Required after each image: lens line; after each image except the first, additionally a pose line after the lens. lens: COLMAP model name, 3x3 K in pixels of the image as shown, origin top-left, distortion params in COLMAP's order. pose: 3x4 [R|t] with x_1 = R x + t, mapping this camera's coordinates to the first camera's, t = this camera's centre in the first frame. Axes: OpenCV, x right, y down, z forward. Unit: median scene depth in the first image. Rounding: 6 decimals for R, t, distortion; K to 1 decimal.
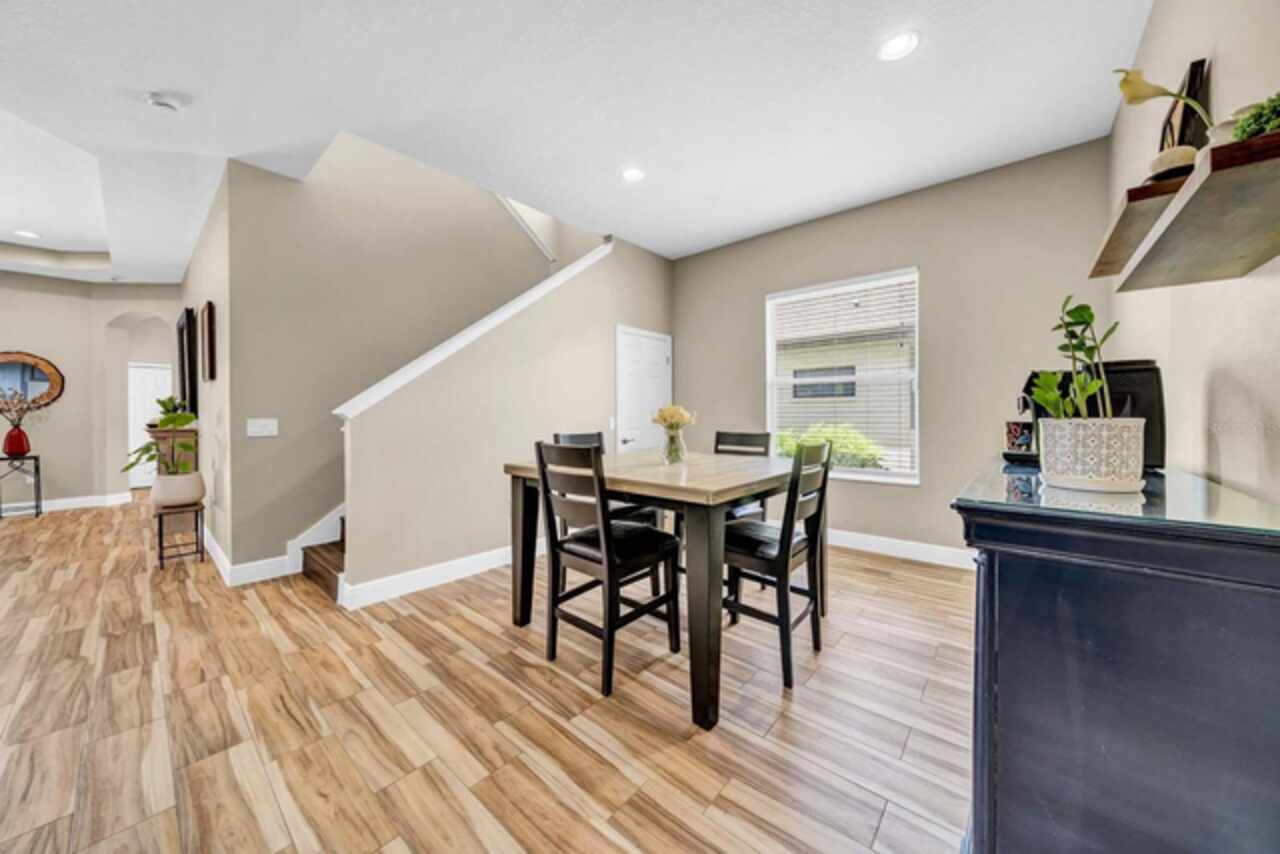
lens RADIAL K [[439.1, 0, 639.0], [0, 439.1, 415.7], [0, 0, 1]] dist [-0.005680, 0.000422]
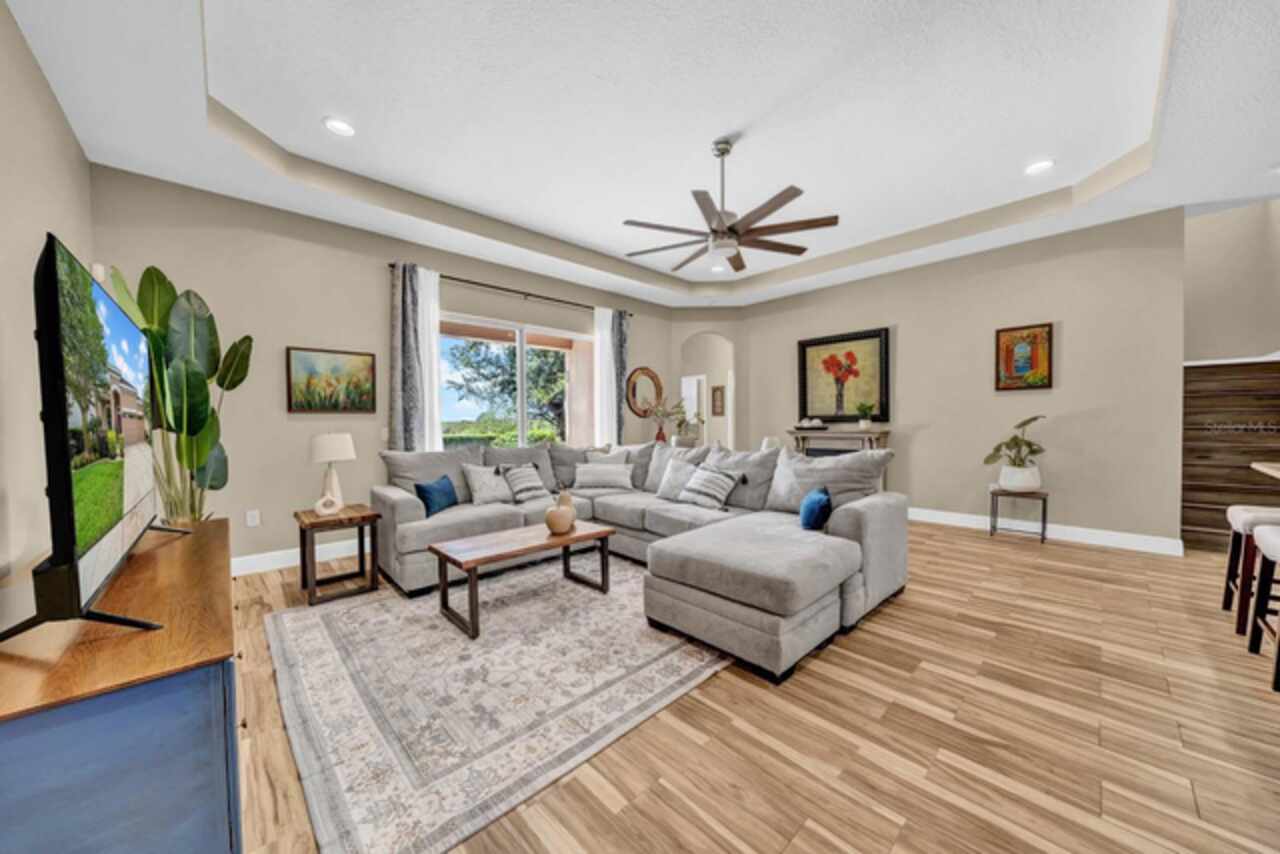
lens RADIAL K [[439.1, 0, 639.0], [0, 439.1, 415.7], [0, 0, 1]] dist [-0.005680, 0.000422]
pose [[0.992505, -0.006438, -0.122034, -1.917922], [0.003349, 0.999669, -0.025497, 0.026936], [0.122157, 0.024898, 0.992198, -0.295296]]
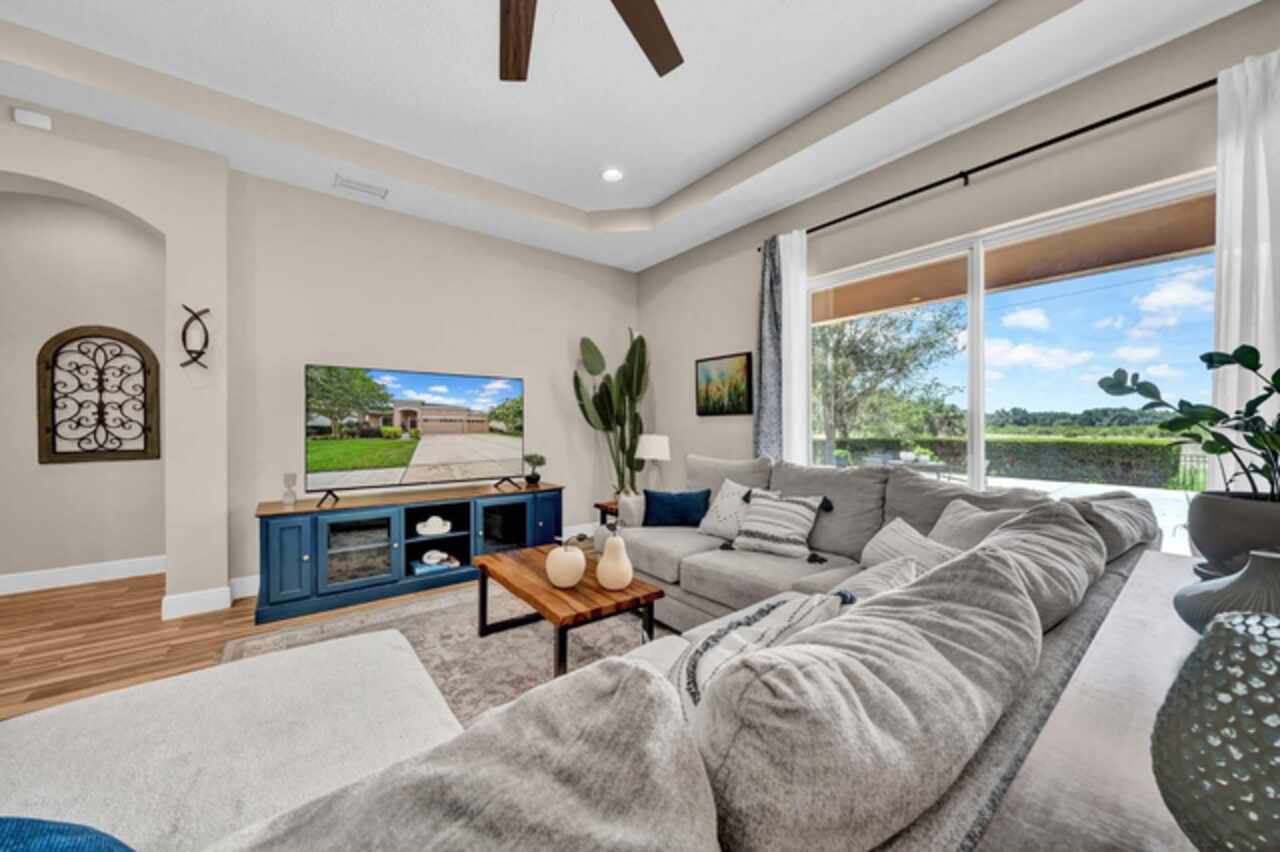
lens RADIAL K [[446.1, 0, 641.2], [0, 446.1, 422.6], [0, 0, 1]] dist [0.000959, 0.000051]
pose [[-0.197842, -0.000408, -0.980234, -1.617970], [-0.001638, 0.999999, -0.000086, 0.008813], [0.980233, 0.001589, -0.197843, 0.691362]]
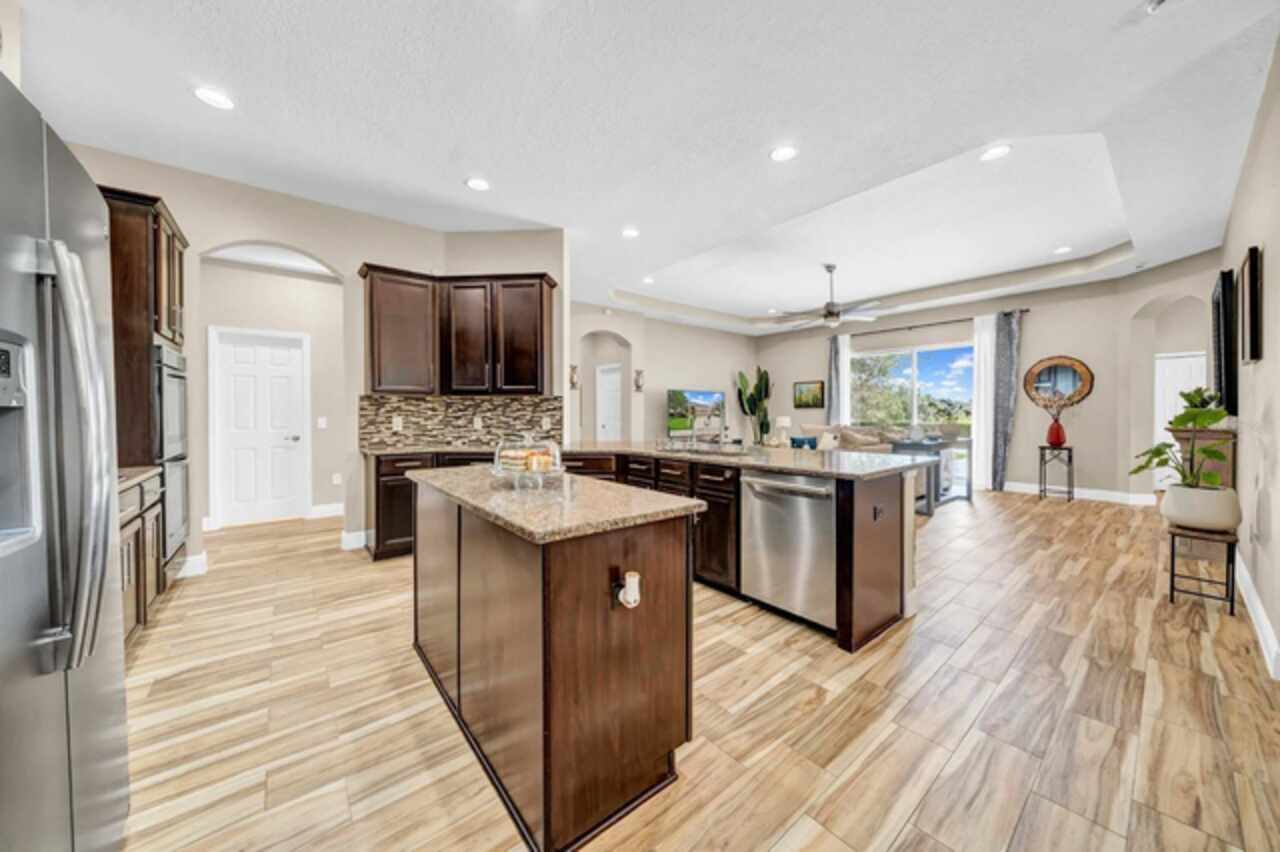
lens RADIAL K [[439.1, 0, 639.0], [0, 439.1, 414.7], [0, 0, 1]] dist [-0.005680, 0.000422]
pose [[-0.177722, 0.010702, -0.984022, -0.119933], [-0.004296, 0.999923, 0.011651, 0.000596], [0.984071, 0.006298, -0.177663, 0.156349]]
